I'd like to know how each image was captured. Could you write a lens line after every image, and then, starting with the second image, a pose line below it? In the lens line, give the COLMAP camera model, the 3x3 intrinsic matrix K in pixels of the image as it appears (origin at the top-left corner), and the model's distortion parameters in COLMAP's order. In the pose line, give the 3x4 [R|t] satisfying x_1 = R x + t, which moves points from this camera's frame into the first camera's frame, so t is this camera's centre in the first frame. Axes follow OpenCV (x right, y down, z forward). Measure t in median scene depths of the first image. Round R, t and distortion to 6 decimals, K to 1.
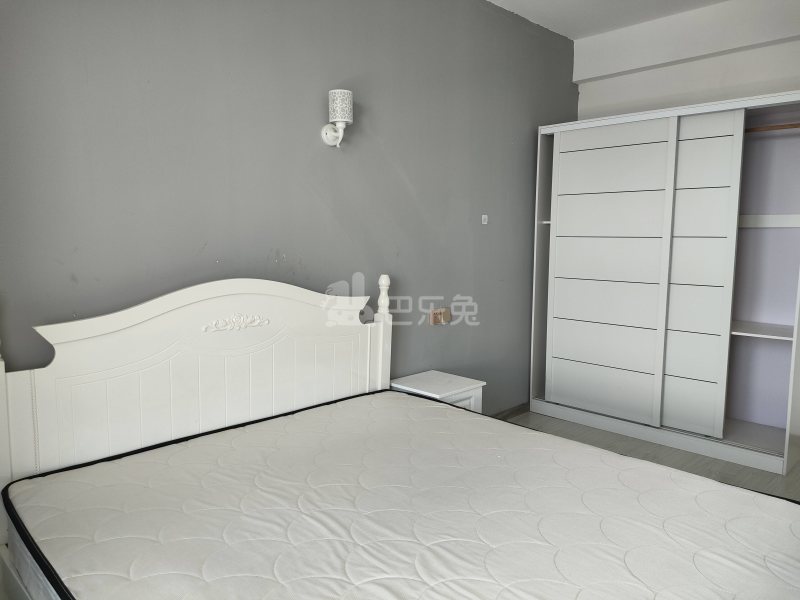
lens RADIAL K [[582.0, 0, 400.0], [0, 582.0, 300.0], [0, 0, 1]] dist [0.068396, -0.003203]
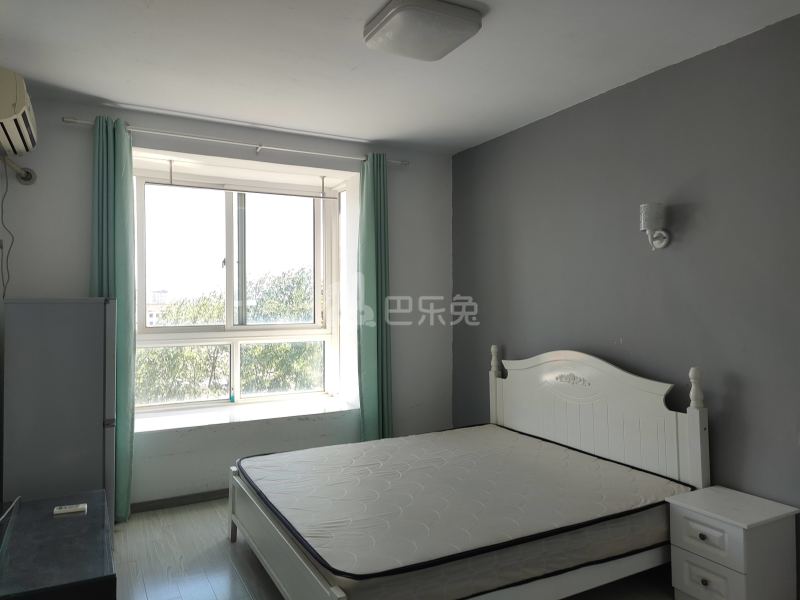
lens RADIAL K [[582.0, 0, 400.0], [0, 582.0, 300.0], [0, 0, 1]] dist [0.068396, -0.003203]
pose [[-0.281545, -0.002529, -0.959545, 1.100182], [-0.101276, 0.994489, 0.027095, -0.136741], [0.954188, 0.104808, -0.280249, 0.808253]]
